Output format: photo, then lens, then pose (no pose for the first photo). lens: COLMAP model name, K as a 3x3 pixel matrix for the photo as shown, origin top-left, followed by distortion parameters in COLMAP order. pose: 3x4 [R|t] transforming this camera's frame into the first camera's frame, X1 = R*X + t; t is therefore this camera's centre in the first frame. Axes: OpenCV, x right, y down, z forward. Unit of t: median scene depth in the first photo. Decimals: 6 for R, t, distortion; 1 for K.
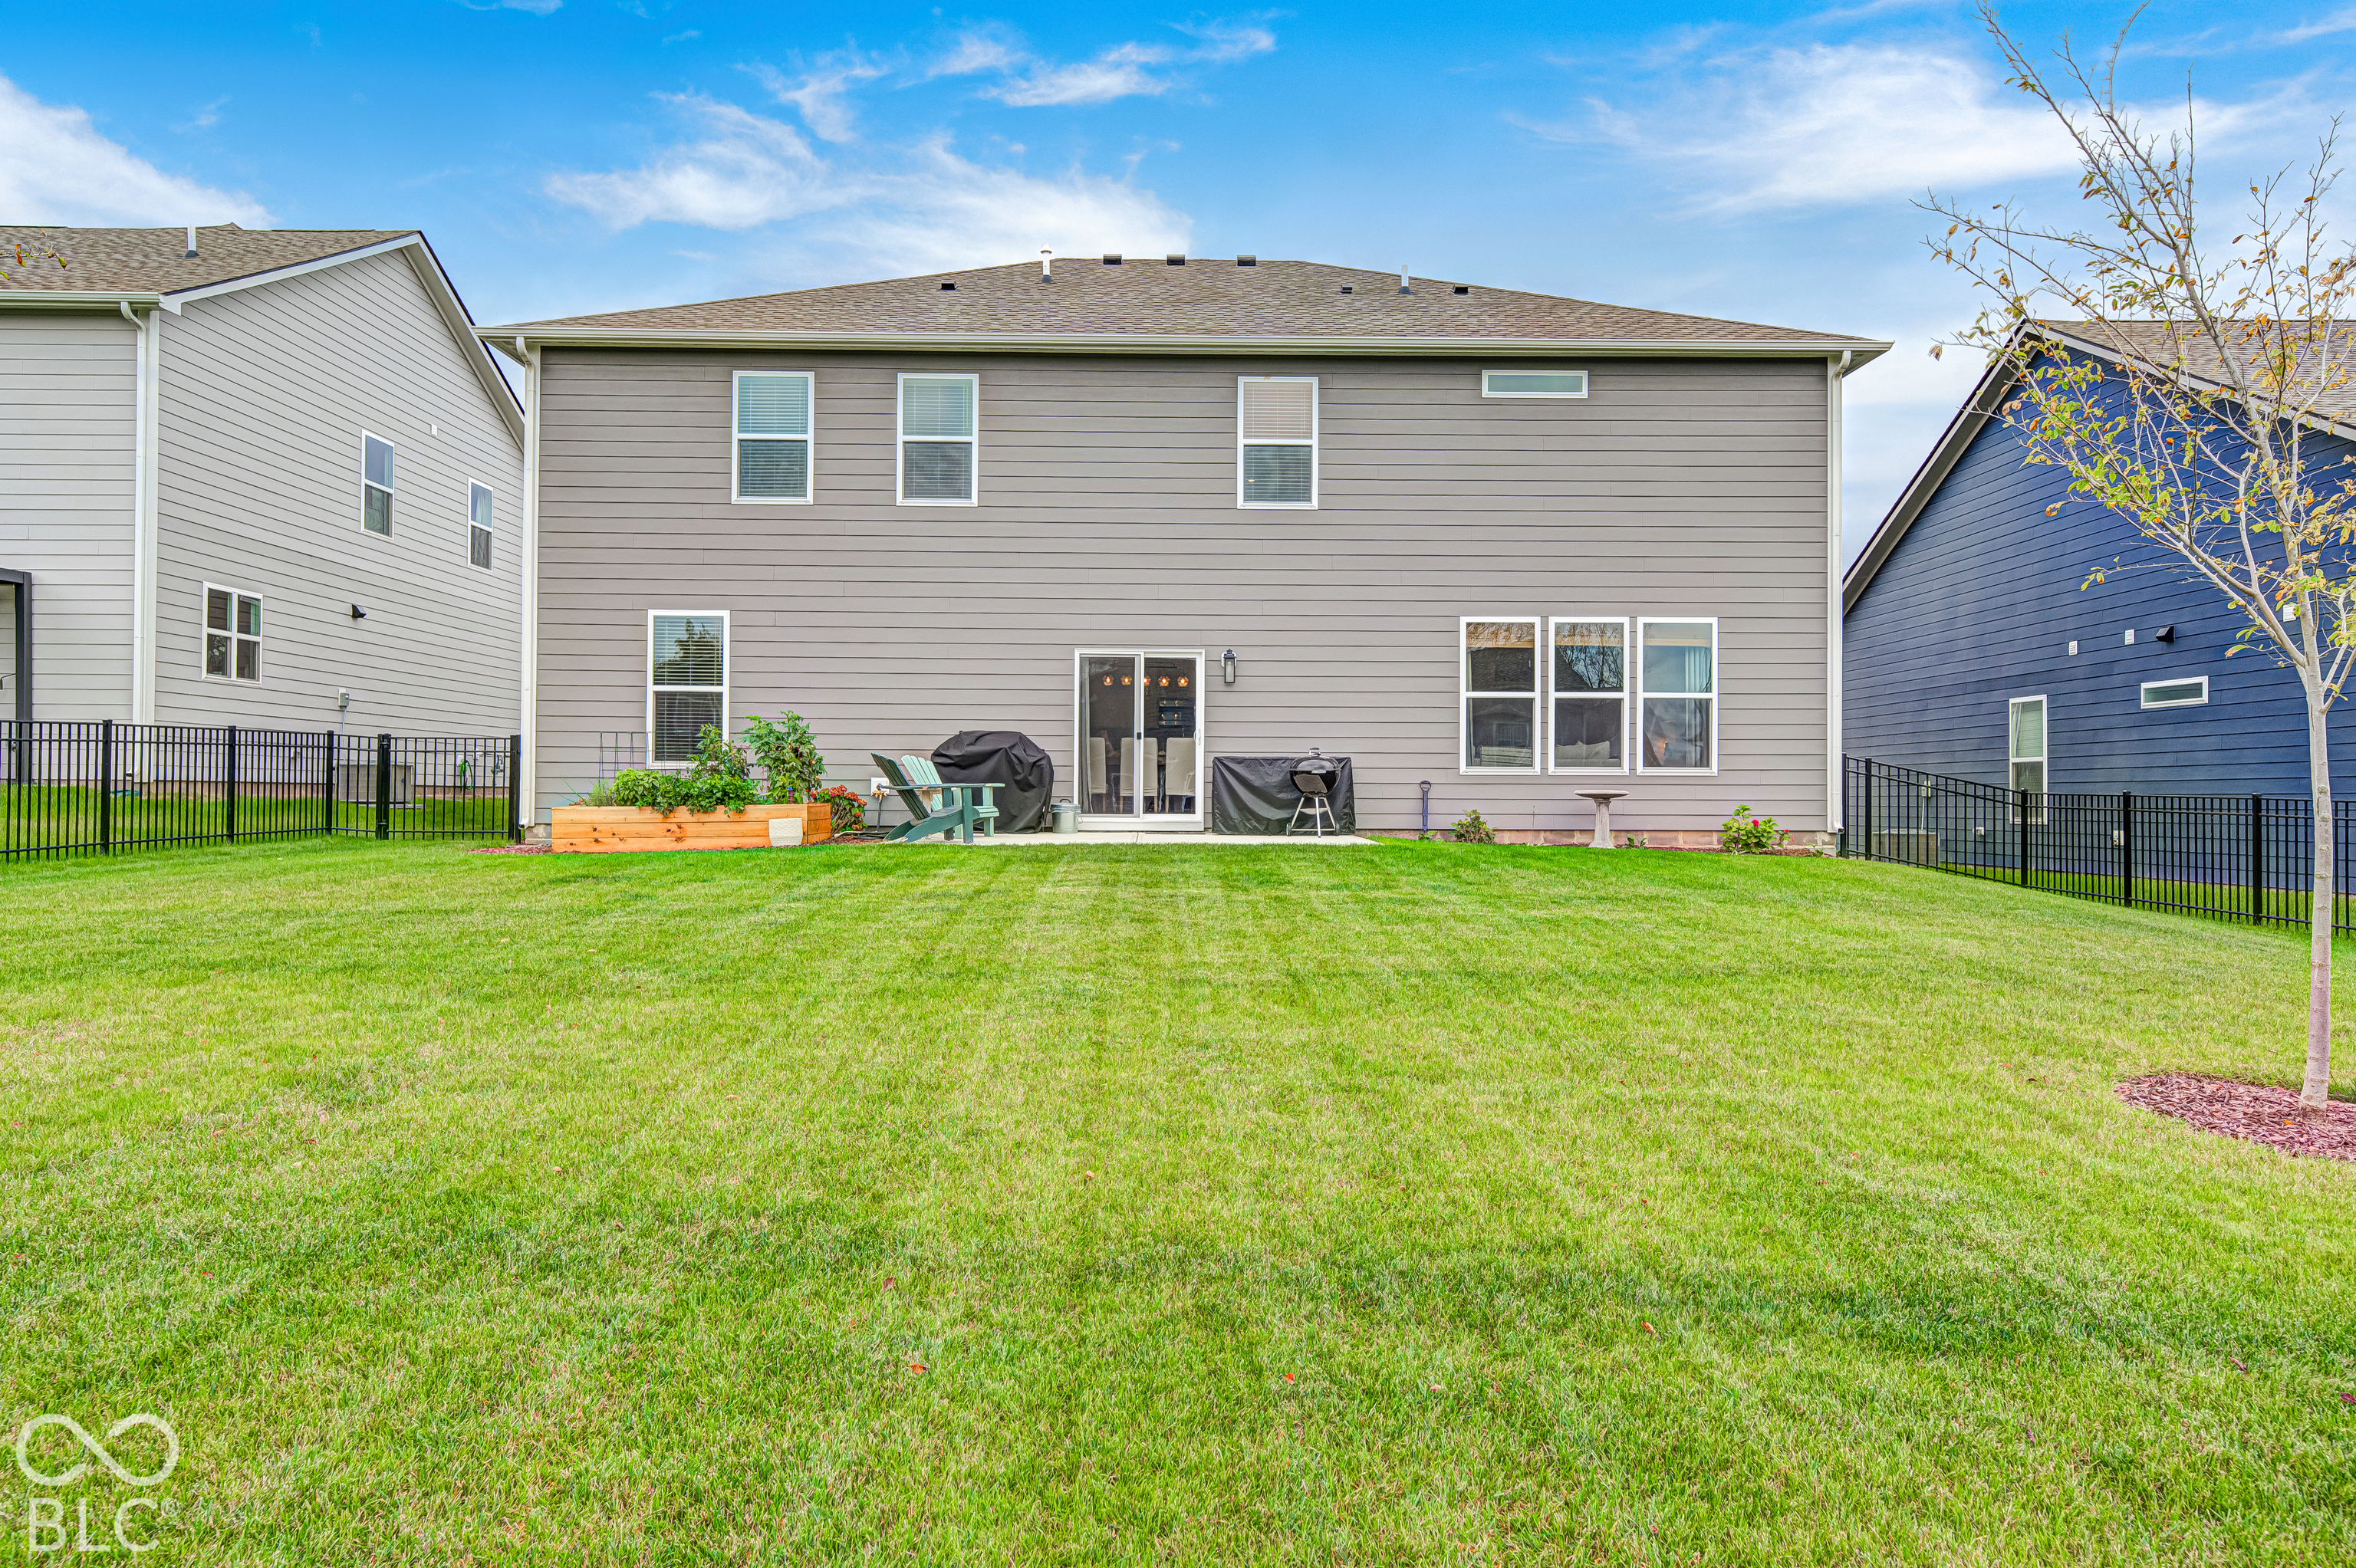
lens RADIAL K [[1568.3, 0, 1178.0], [0, 1568.3, 784.0], [0, 0, 1]] dist [0.011997, -0.000309]
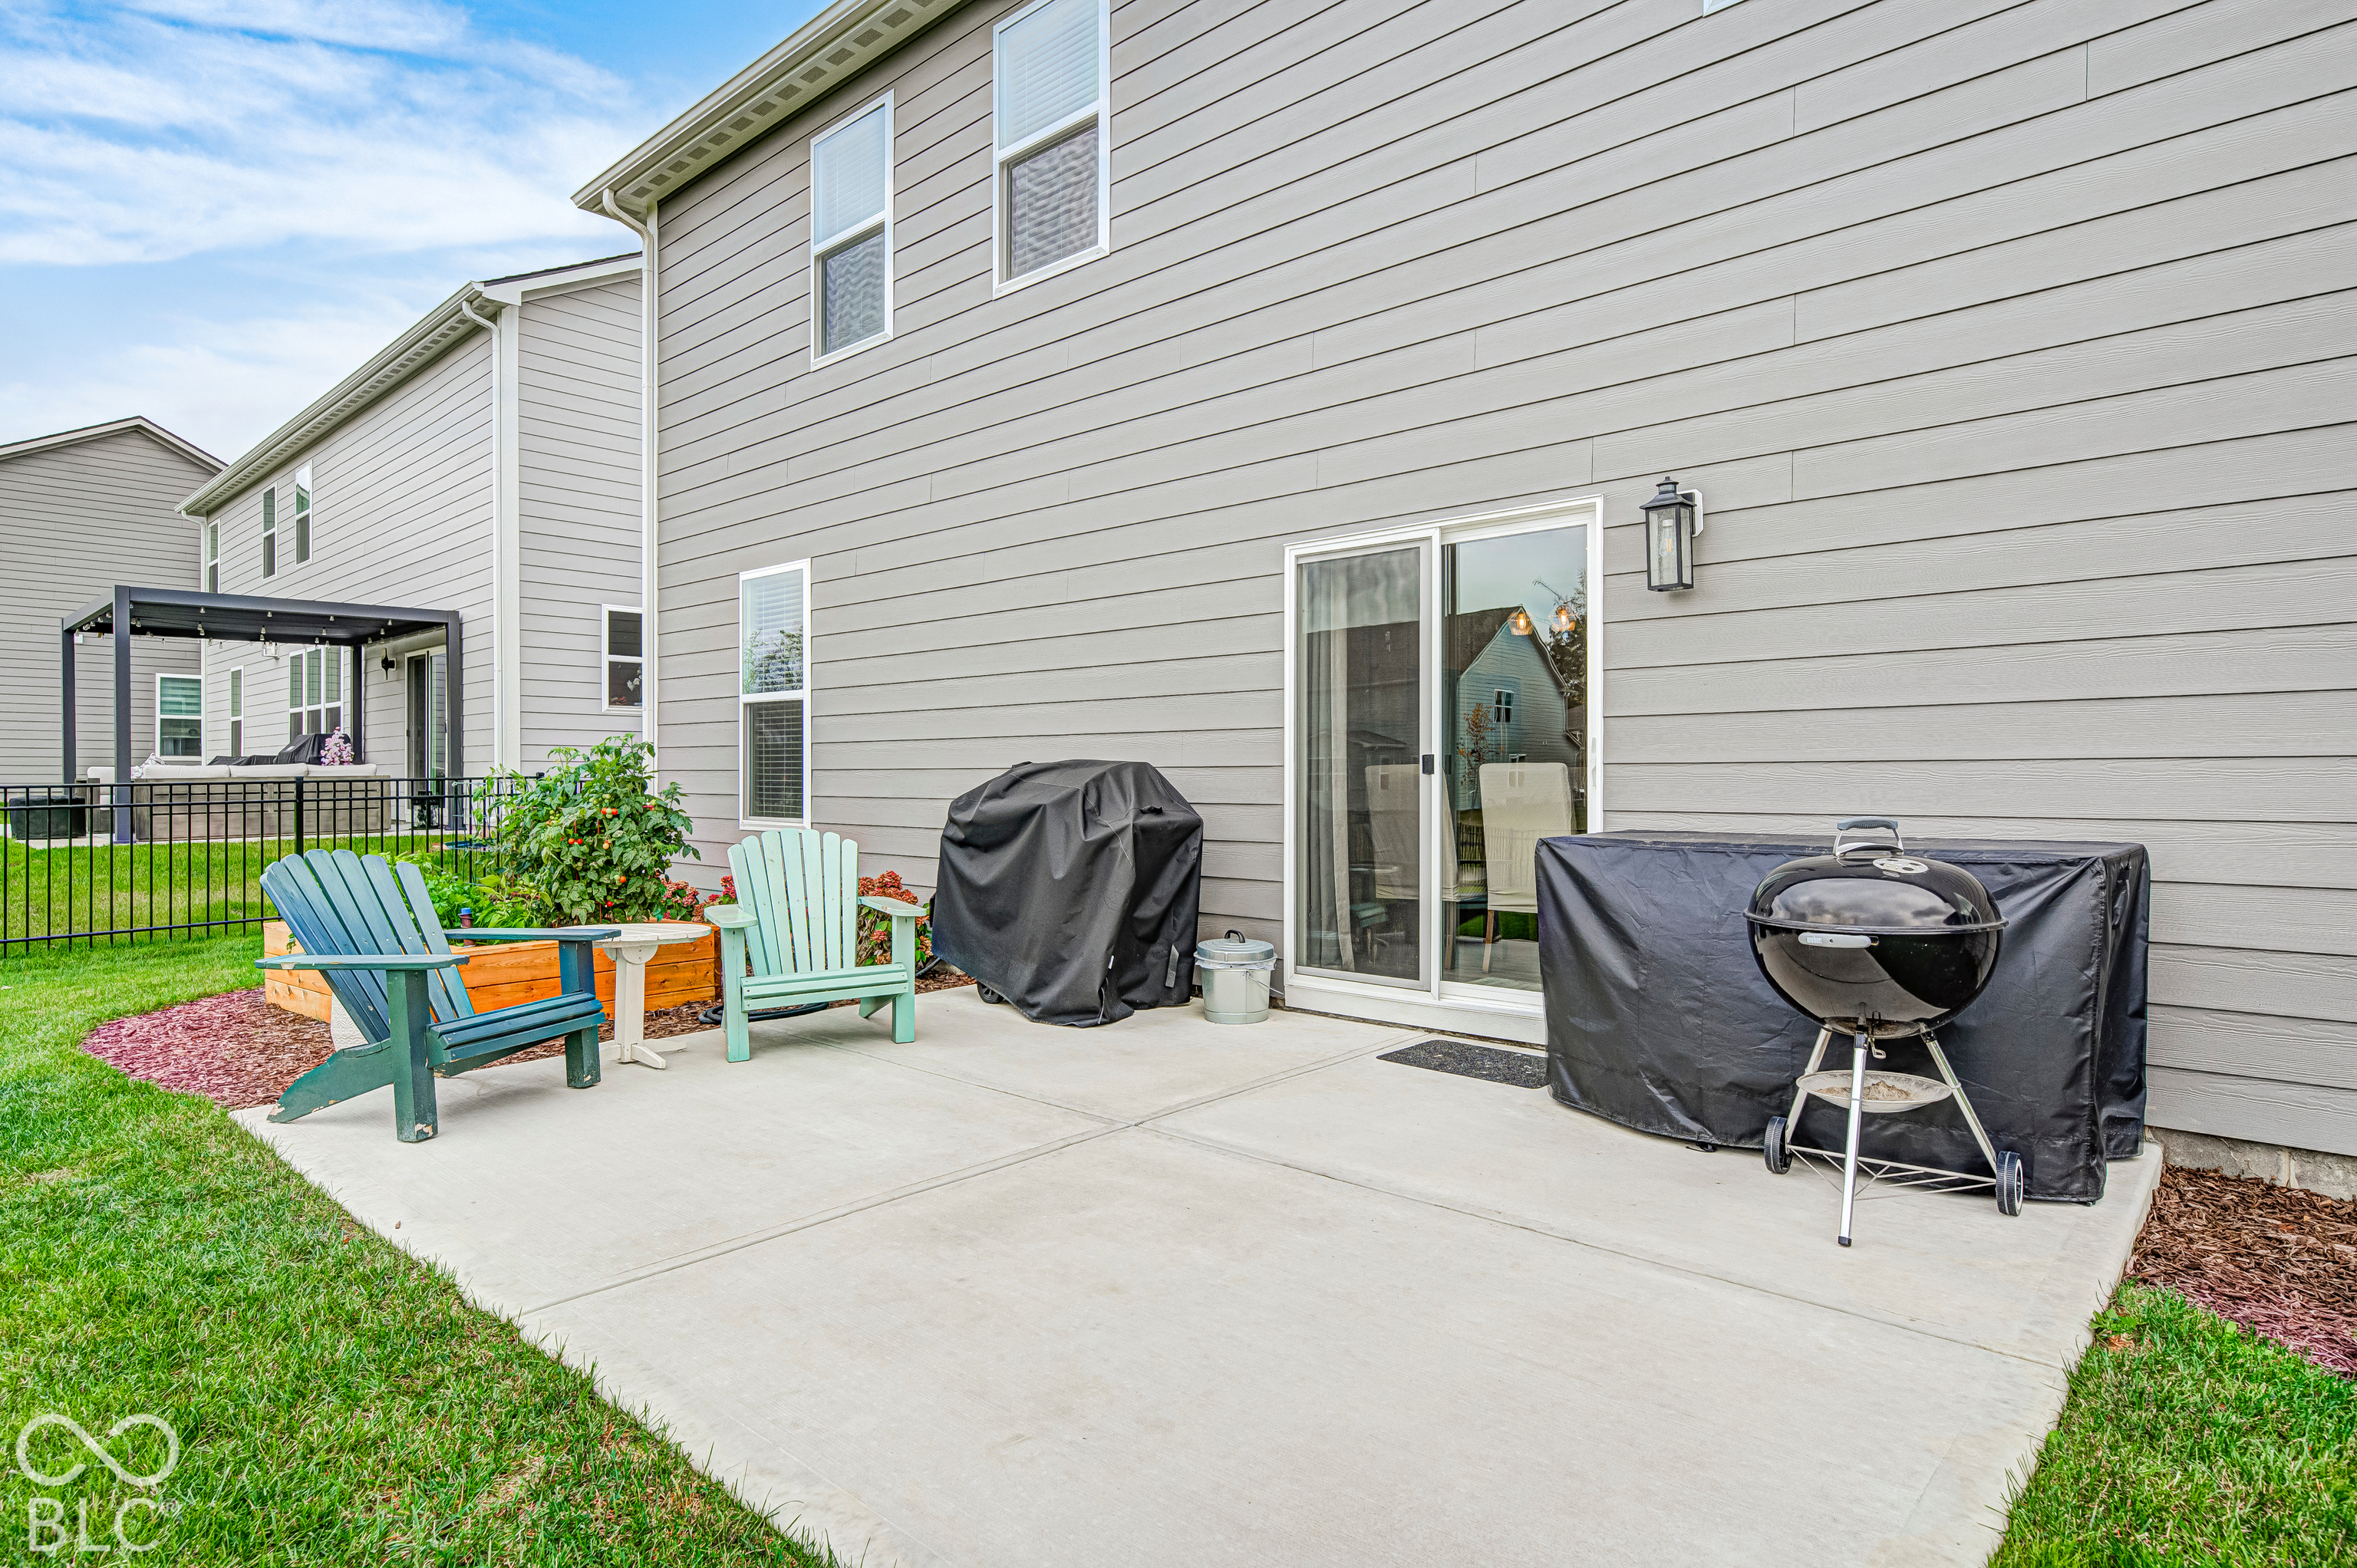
lens RADIAL K [[1254.2, 0, 1178.5], [0, 1254.2, 784.0], [0, 0, 1]] dist [0.018341, -0.000019]
pose [[0.727051, -0.003334, -0.686575, 0.132449], [0.013438, 0.999866, 0.009376, -0.029348], [0.686452, -0.016043, 0.726998, 0.752762]]
